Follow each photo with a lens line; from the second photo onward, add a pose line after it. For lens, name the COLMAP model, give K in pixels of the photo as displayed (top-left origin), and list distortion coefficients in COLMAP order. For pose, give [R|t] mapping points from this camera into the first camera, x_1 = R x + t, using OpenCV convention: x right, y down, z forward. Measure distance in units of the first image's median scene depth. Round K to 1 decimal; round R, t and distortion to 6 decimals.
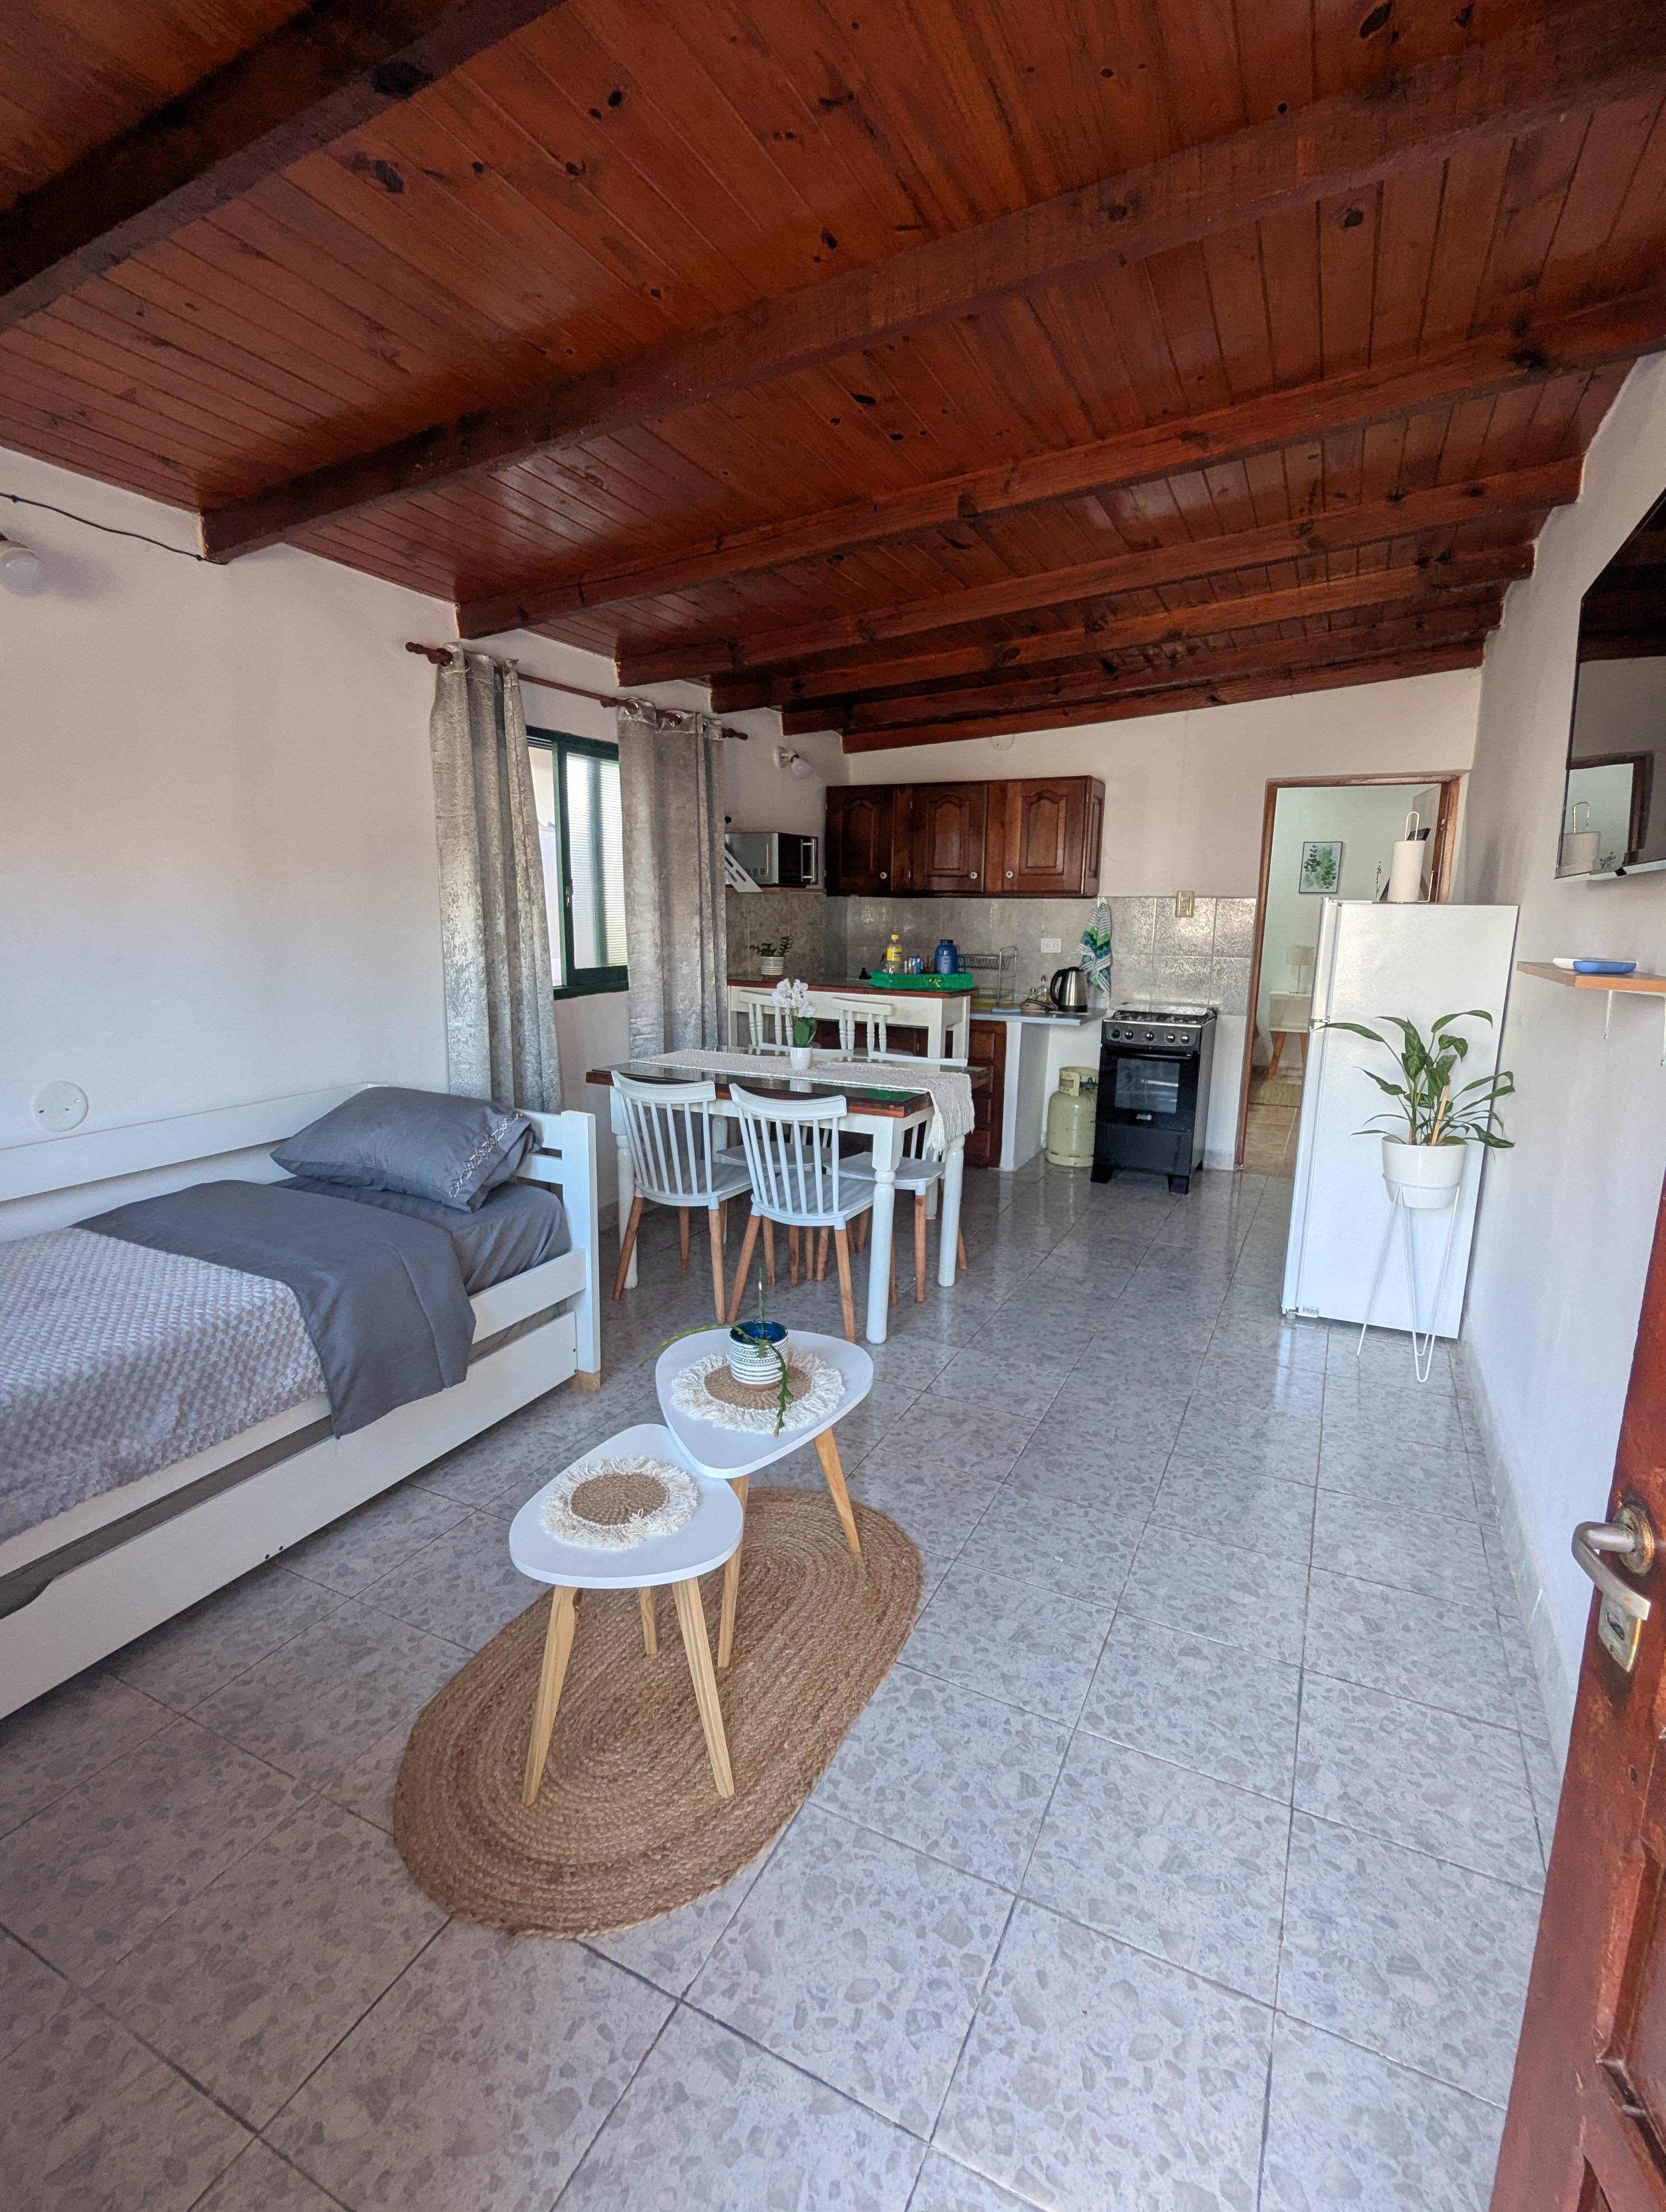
lens RADIAL K [[1038.9, 0, 831.2], [0, 1038.9, 1108.7], [0, 0, 1]] dist [-0.001386, 0.000469]
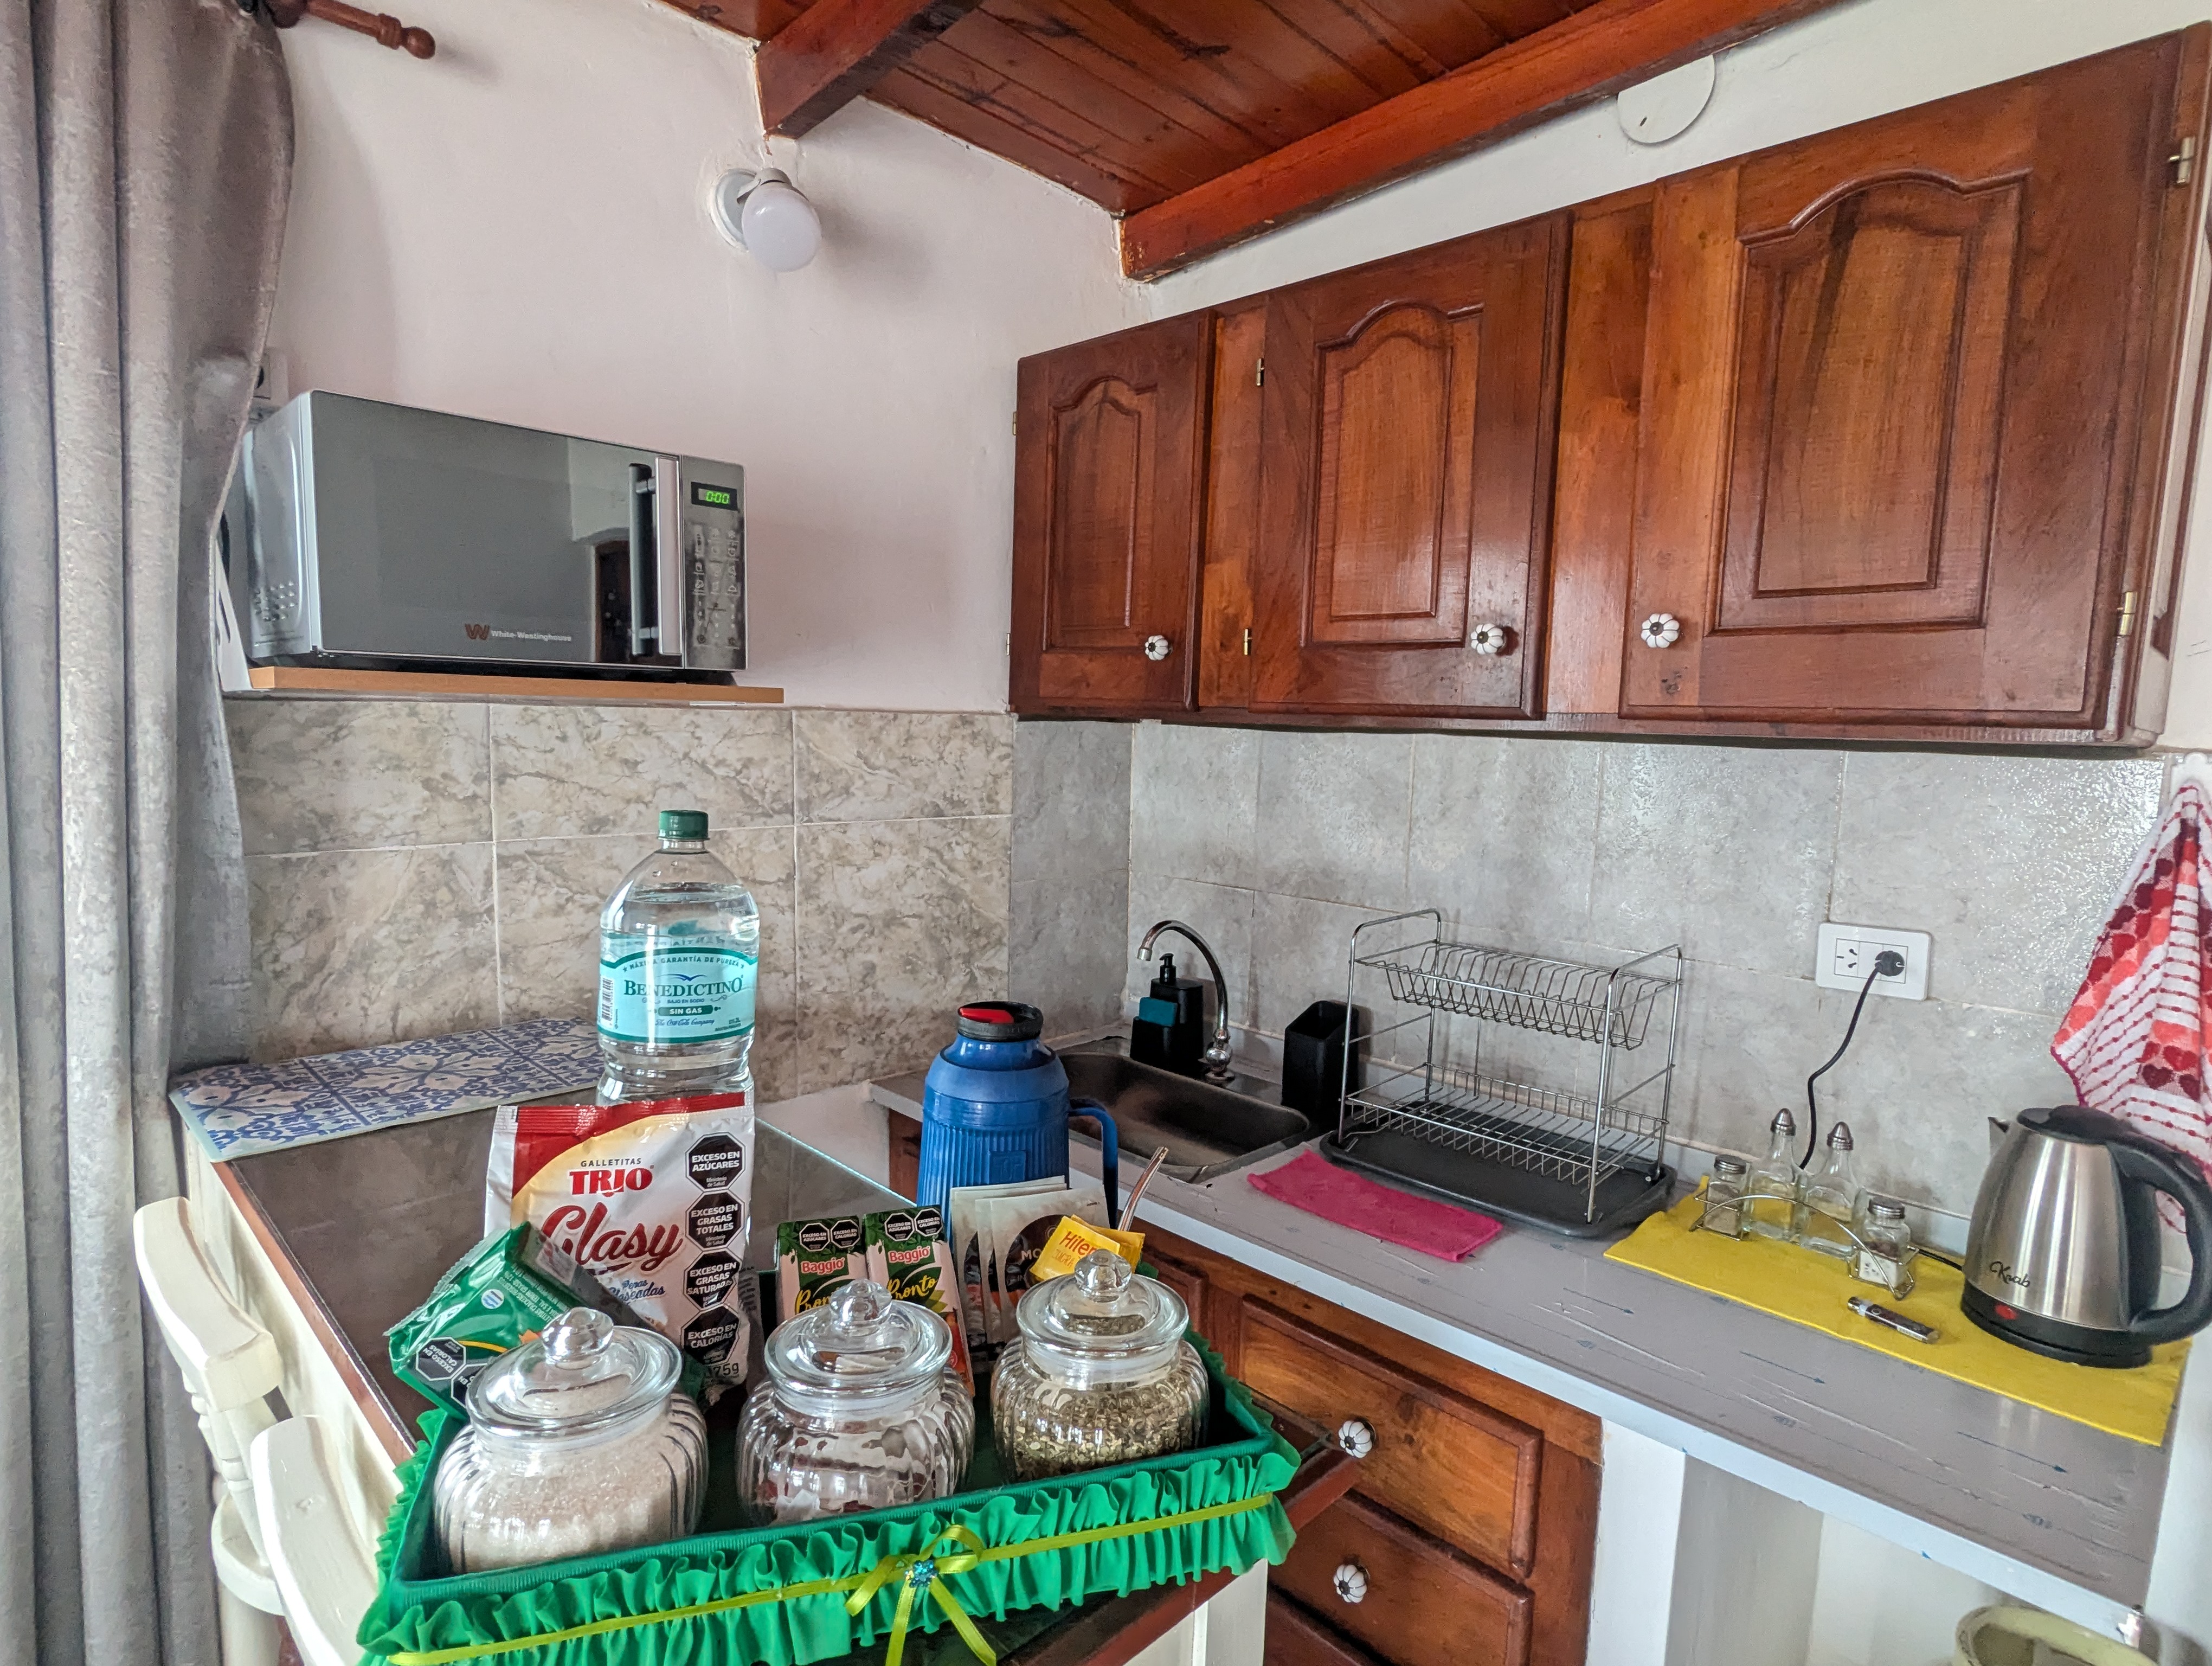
lens RADIAL K [[1181.9, 0, 1115.1], [0, 1181.9, 840.2], [0, 0, 1]] dist [0.002185, 0.000853]
pose [[0.948453, 0.051264, -0.312745, 0.316696], [-0.082164, 0.992864, -0.086429, -0.341546], [0.306083, 0.107671, 0.945897, 1.645165]]
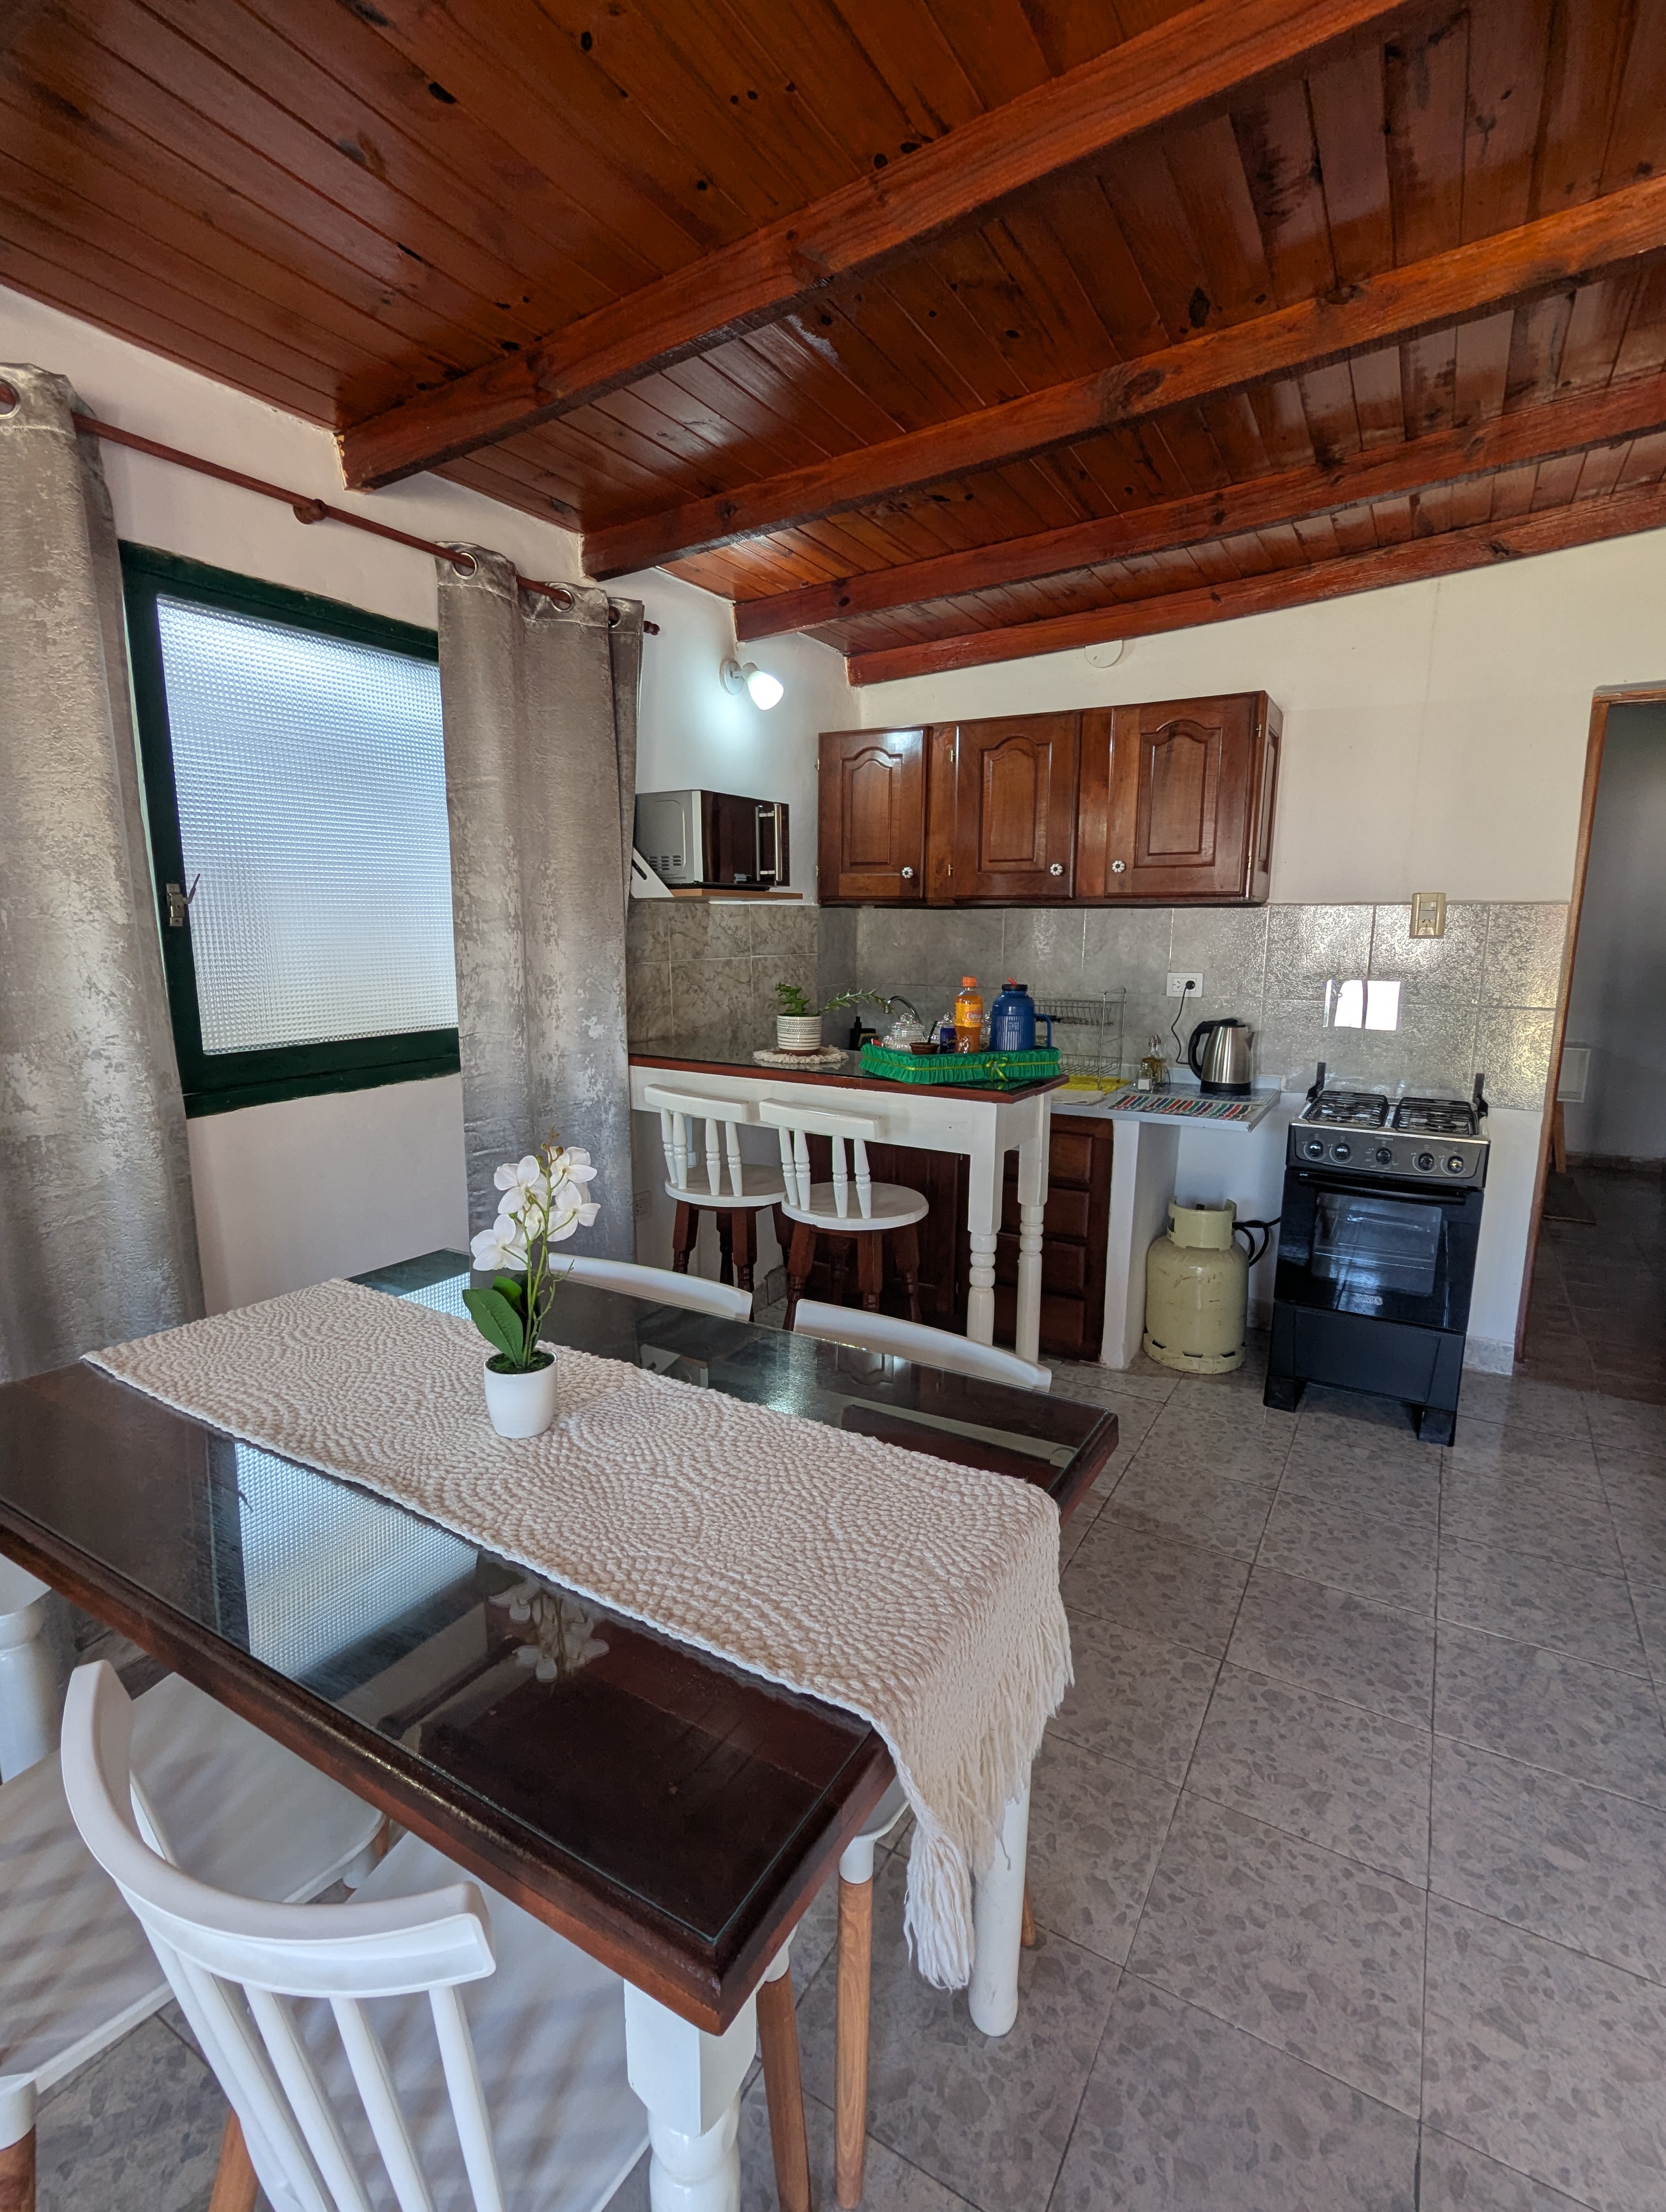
lens RADIAL K [[1038.9, 0, 831.2], [0, 1038.9, 1108.7], [0, 0, 1]] dist [-0.001386, 0.000469]
pose [[0.997586, 0.005864, -0.069199, 0.111939], [-0.007056, 0.999831, -0.016993, -0.169183], [0.069088, 0.017440, 0.997458, 0.883332]]
